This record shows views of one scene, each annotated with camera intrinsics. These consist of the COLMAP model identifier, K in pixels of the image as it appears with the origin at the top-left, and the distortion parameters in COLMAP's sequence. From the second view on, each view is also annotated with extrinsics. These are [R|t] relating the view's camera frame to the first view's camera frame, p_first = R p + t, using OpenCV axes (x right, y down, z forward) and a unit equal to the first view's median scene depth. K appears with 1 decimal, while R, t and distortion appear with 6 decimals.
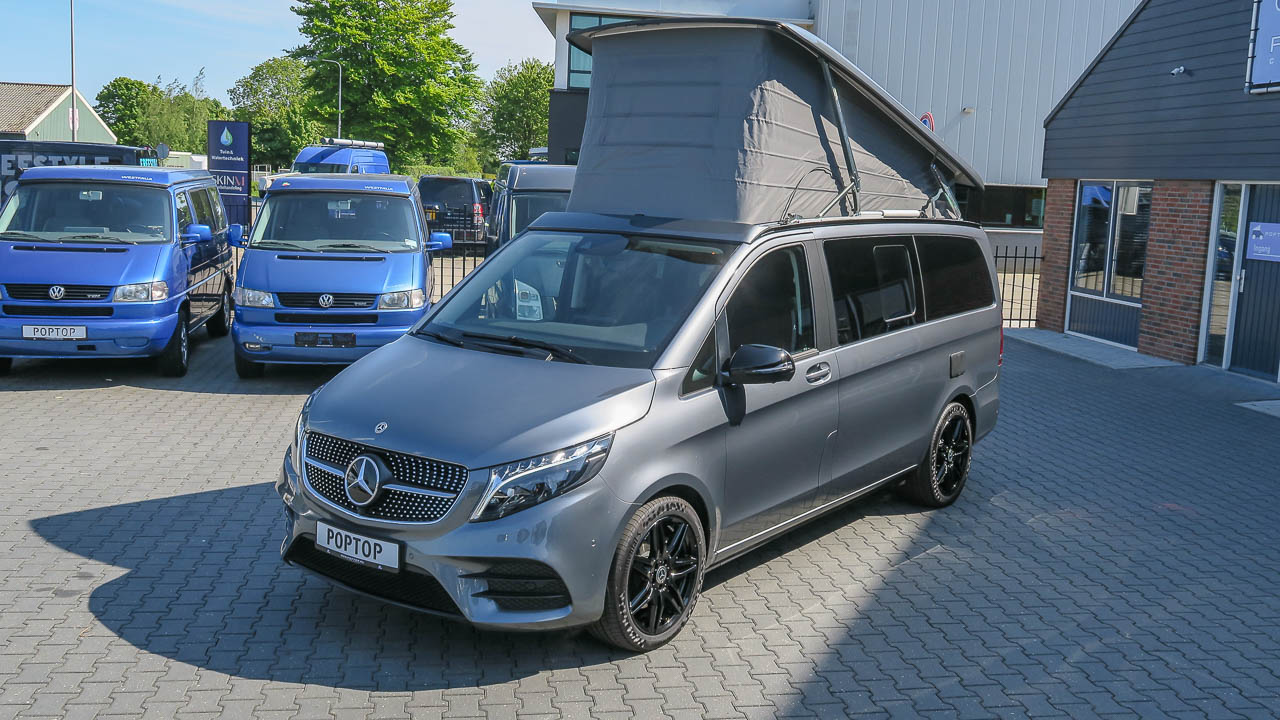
lens RADIAL K [[1246.9, 0, 640.0], [0, 1246.9, 360.0], [0, 0, 1]] dist [-0.002465, -0.002636]
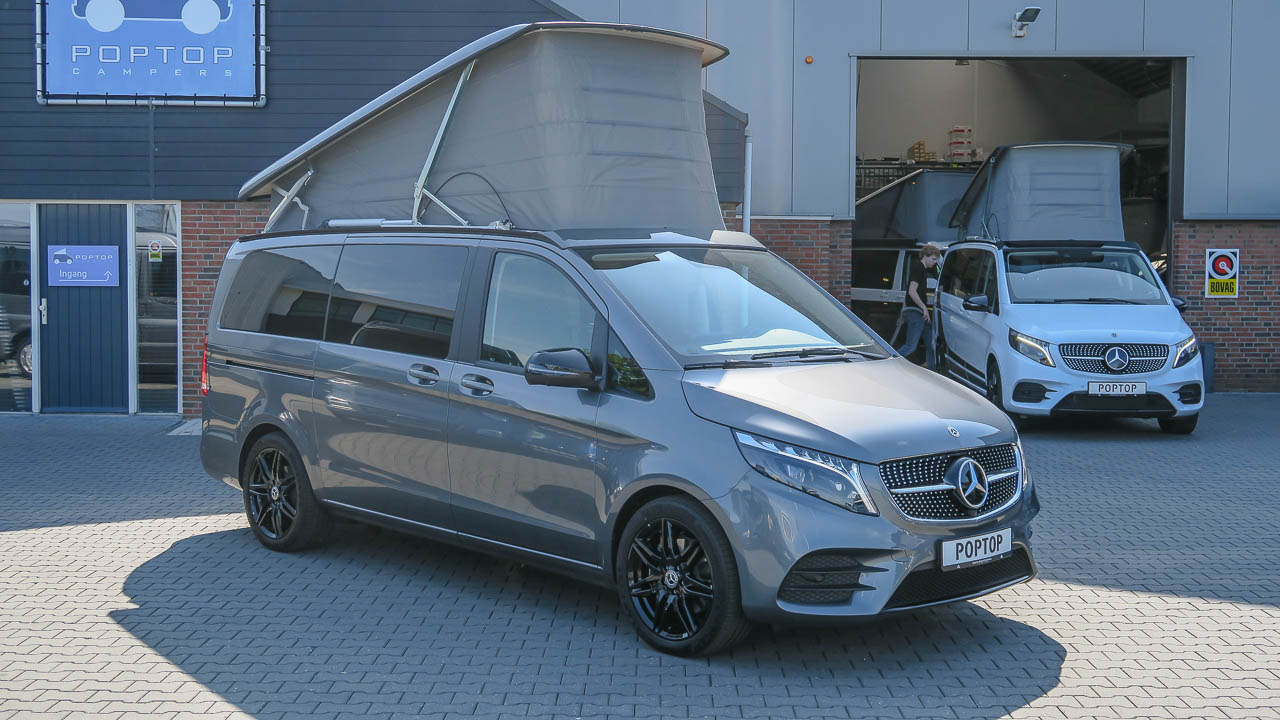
lens RADIAL K [[1610.3, 0, 640.0], [0, 1610.3, 360.0], [0, 0, 1]] dist [0.023484, 0.047031]
pose [[0.133803, -0.094572, 0.986485, -1.510033], [0.142922, 0.986871, 0.075224, -0.137105], [-0.980648, 0.130925, 0.145562, 1.034329]]
